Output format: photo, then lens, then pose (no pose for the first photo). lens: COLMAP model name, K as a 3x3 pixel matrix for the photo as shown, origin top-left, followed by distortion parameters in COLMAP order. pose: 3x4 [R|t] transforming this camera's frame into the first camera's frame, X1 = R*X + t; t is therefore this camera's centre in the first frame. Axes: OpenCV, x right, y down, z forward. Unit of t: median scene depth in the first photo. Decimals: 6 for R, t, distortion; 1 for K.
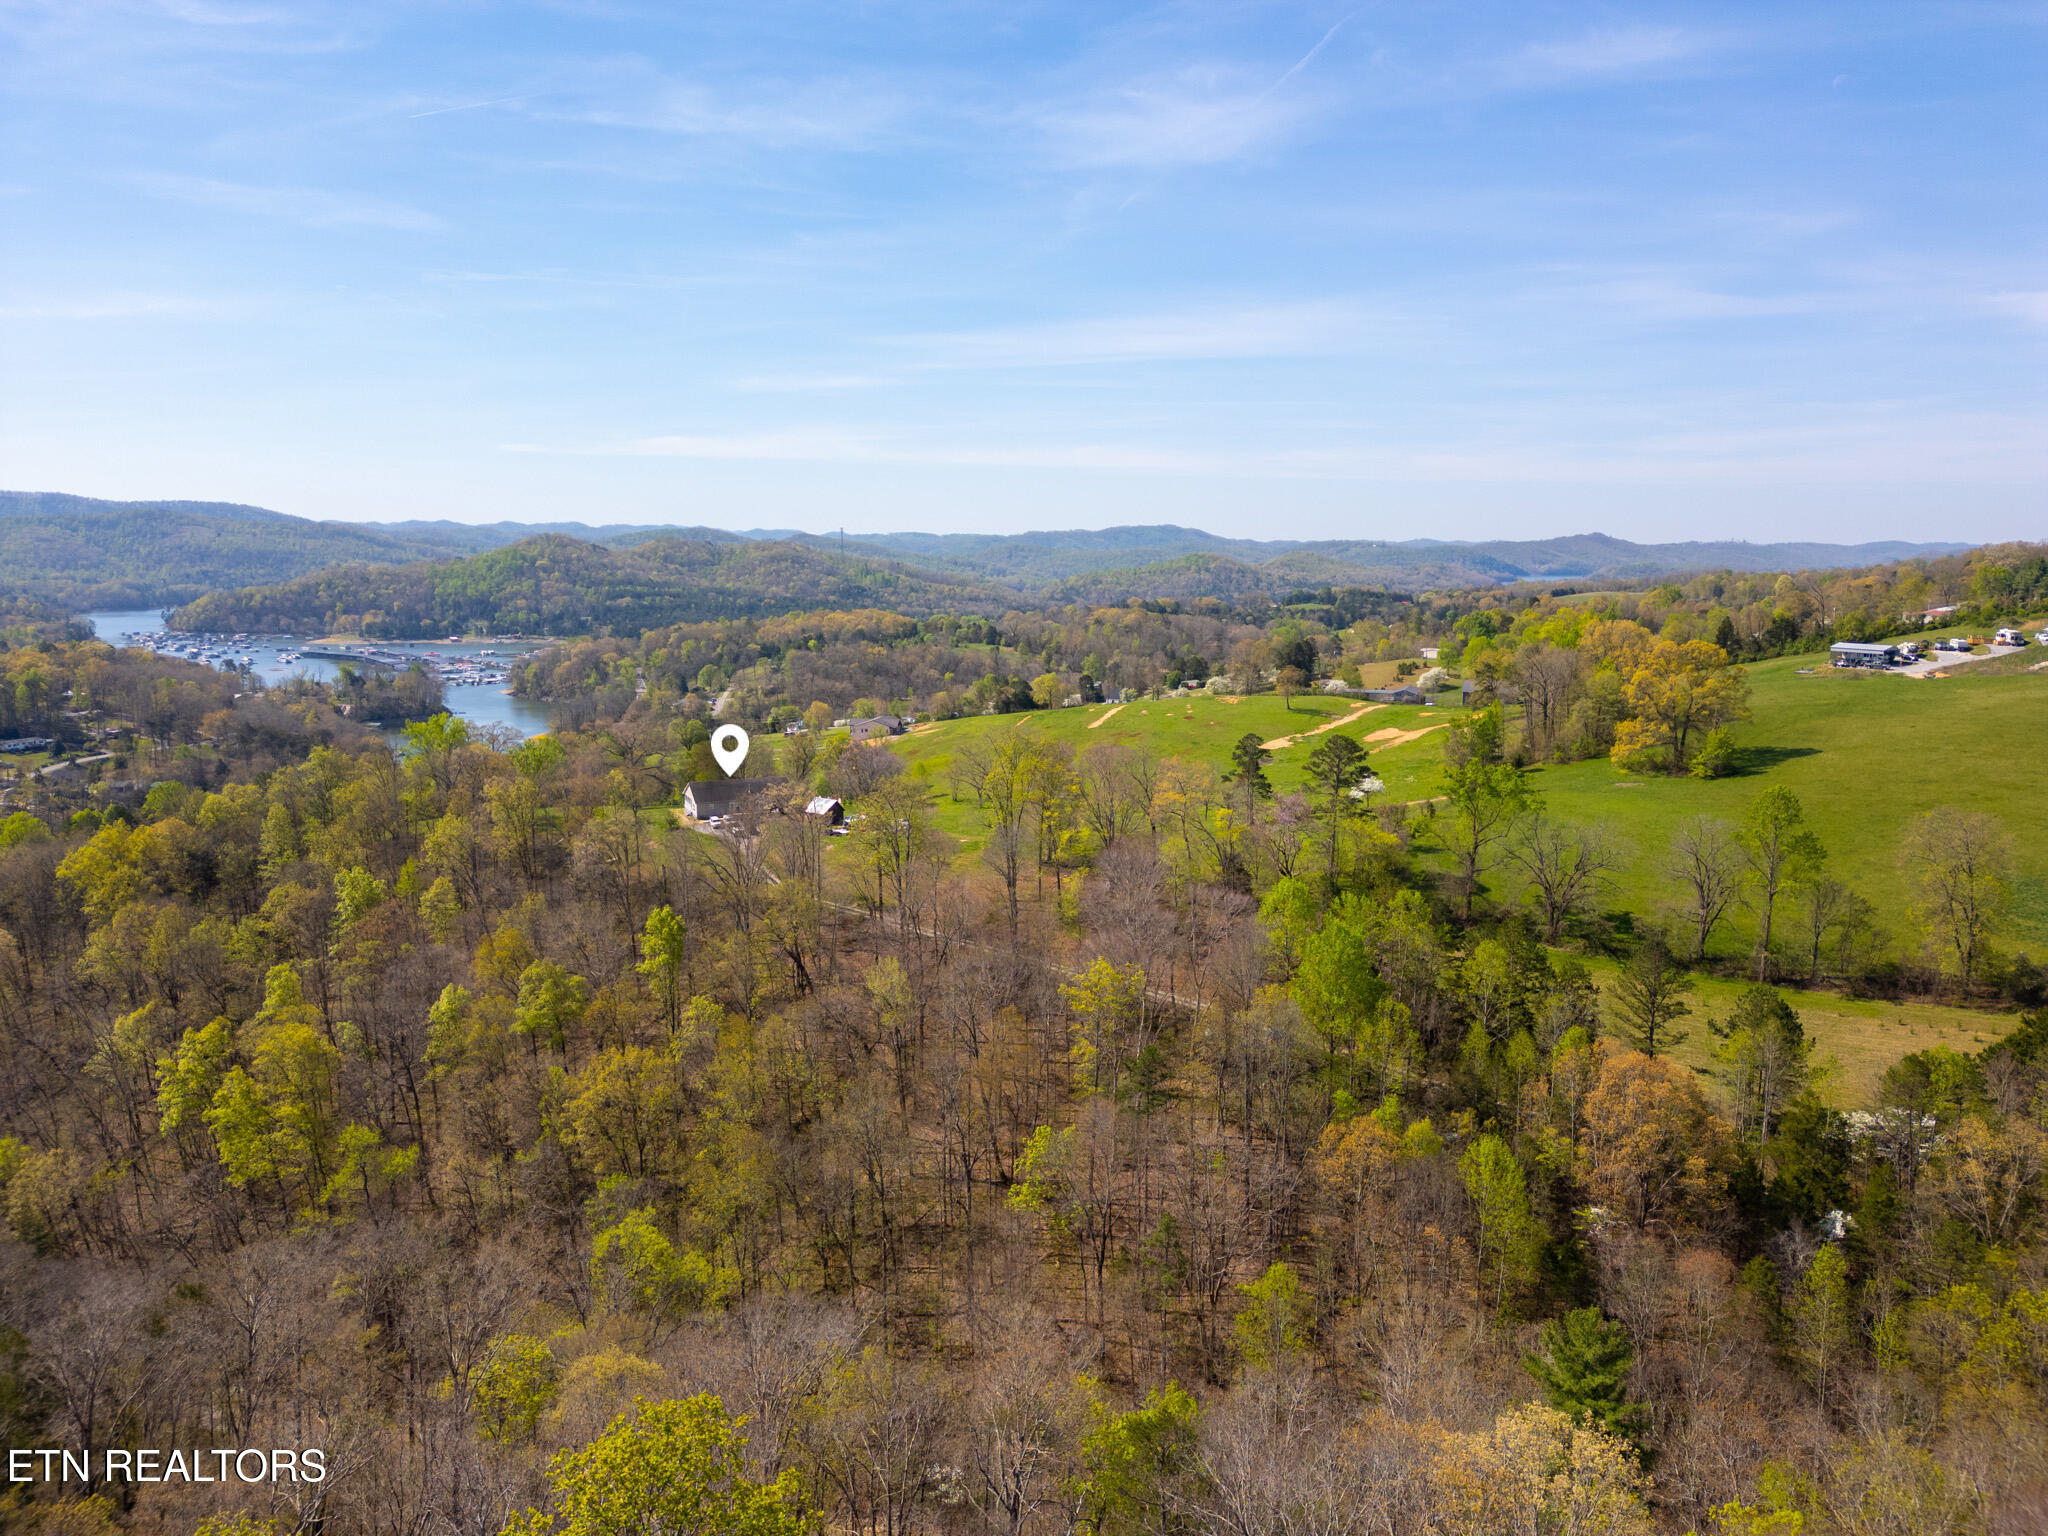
lens RADIAL K [[1430.0, 0, 1036.6], [0, 1430.0, 768.0], [0, 0, 1]] dist [0.091702, -0.102459]
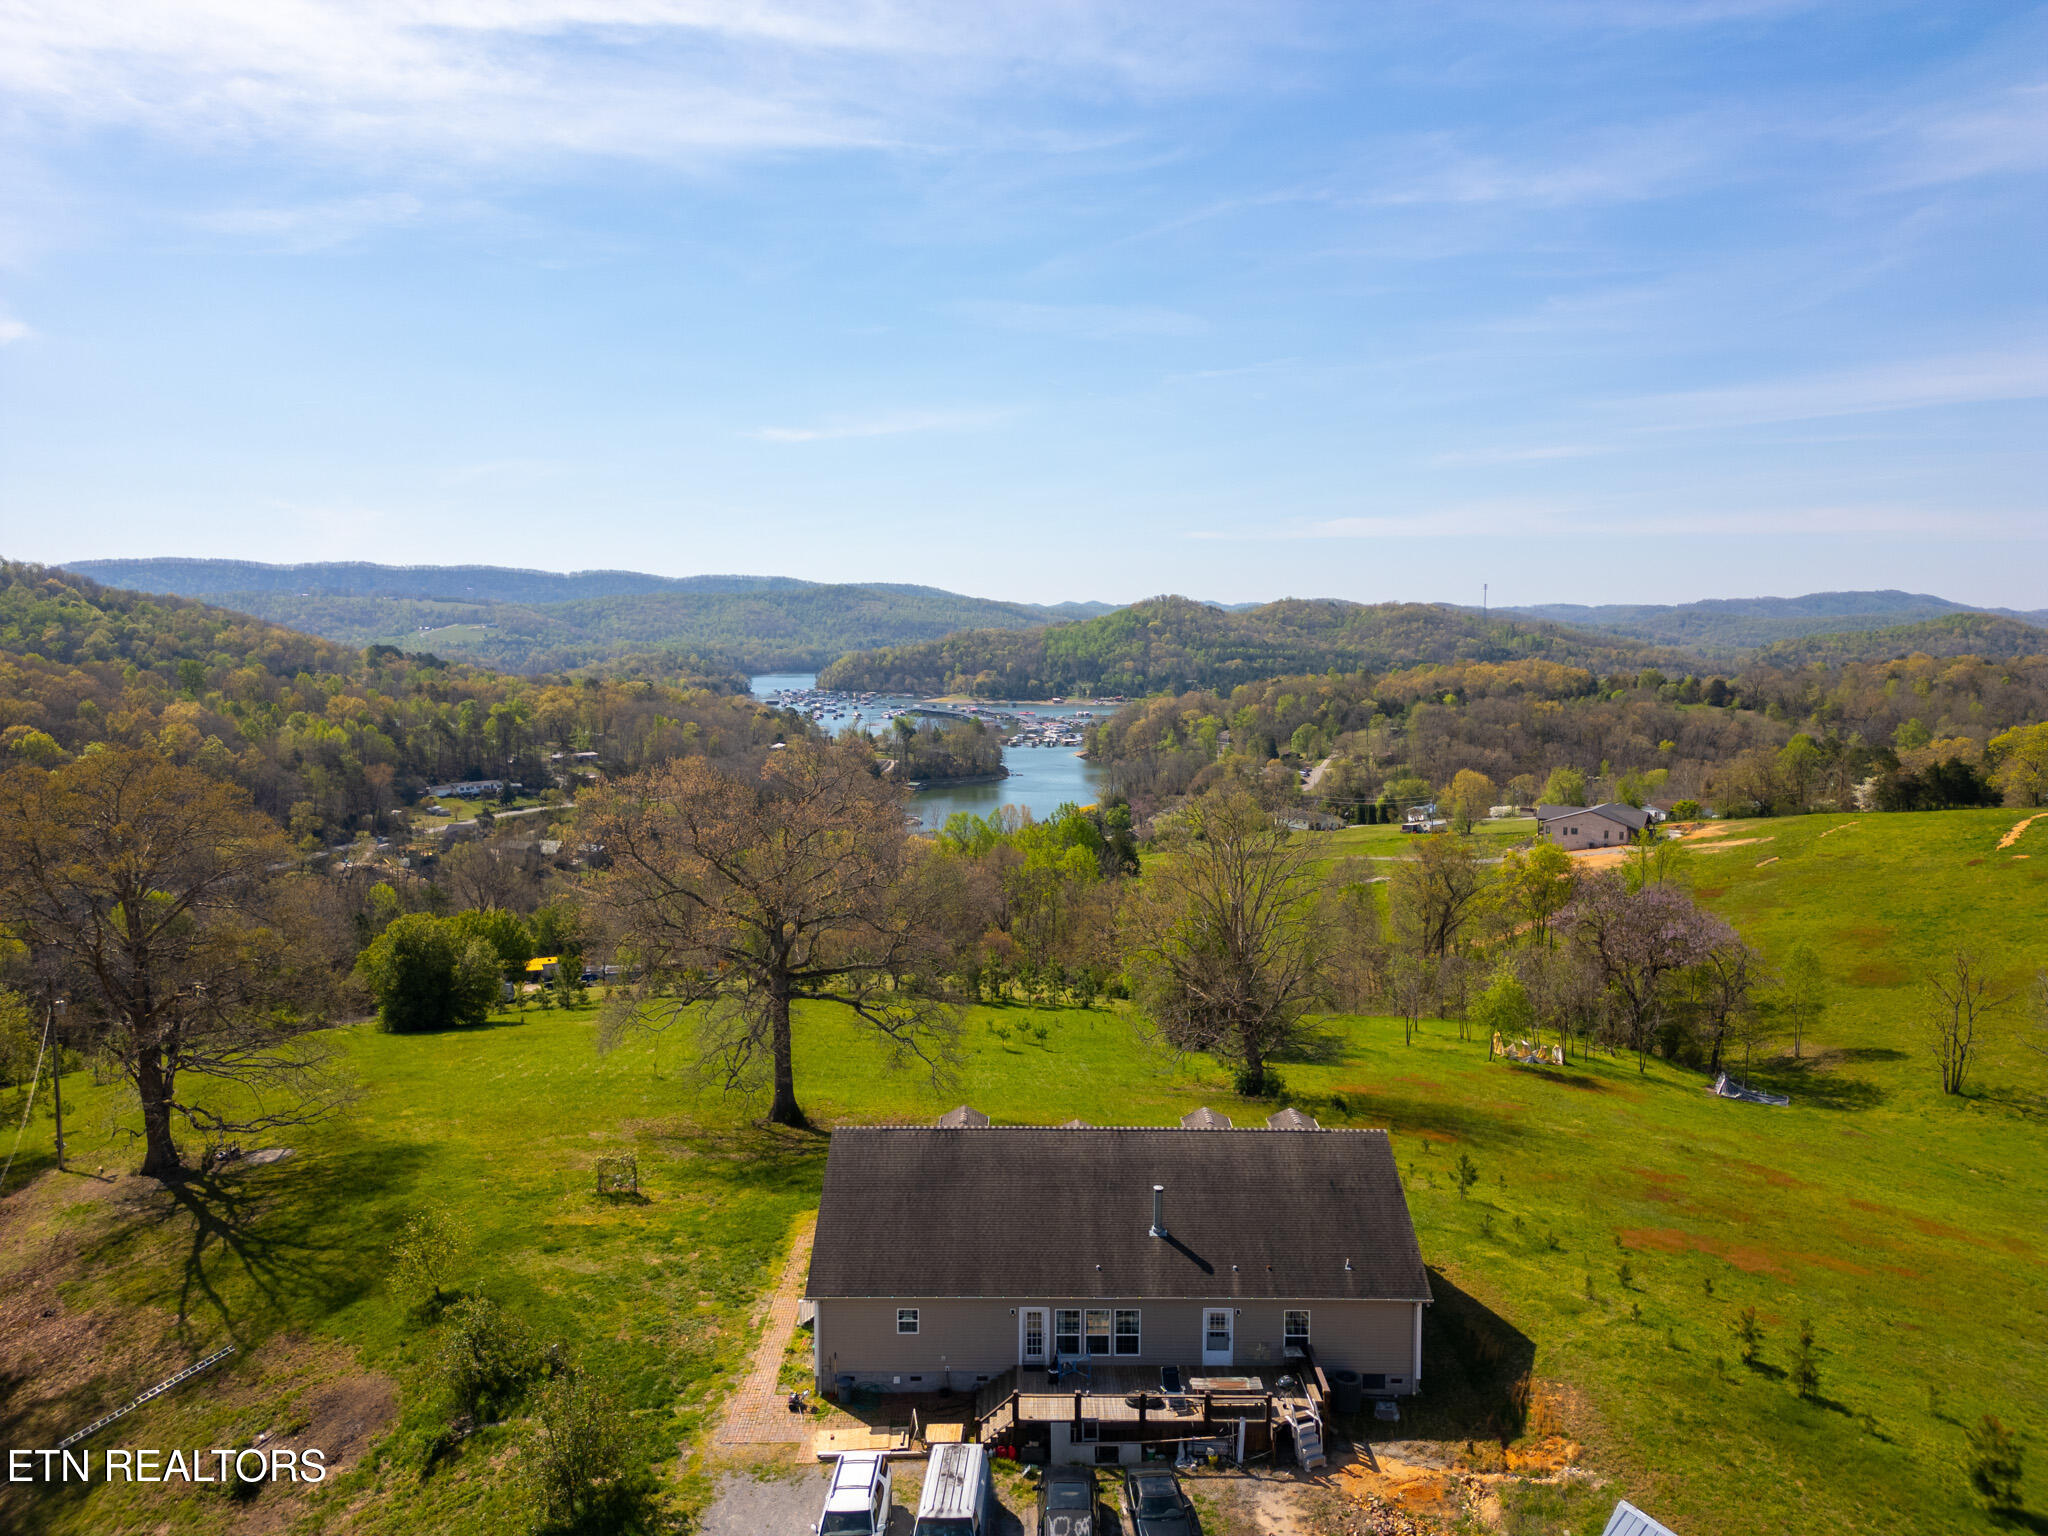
lens RADIAL K [[1430.0, 0, 1036.6], [0, 1430.0, 768.0], [0, 0, 1]] dist [0.091702, -0.102459]
pose [[0.909742, 0.038181, -0.413414, -0.038893], [-0.060767, 0.997284, -0.041617, -0.007490], [0.410702, 0.062982, 0.909592, 0.223817]]
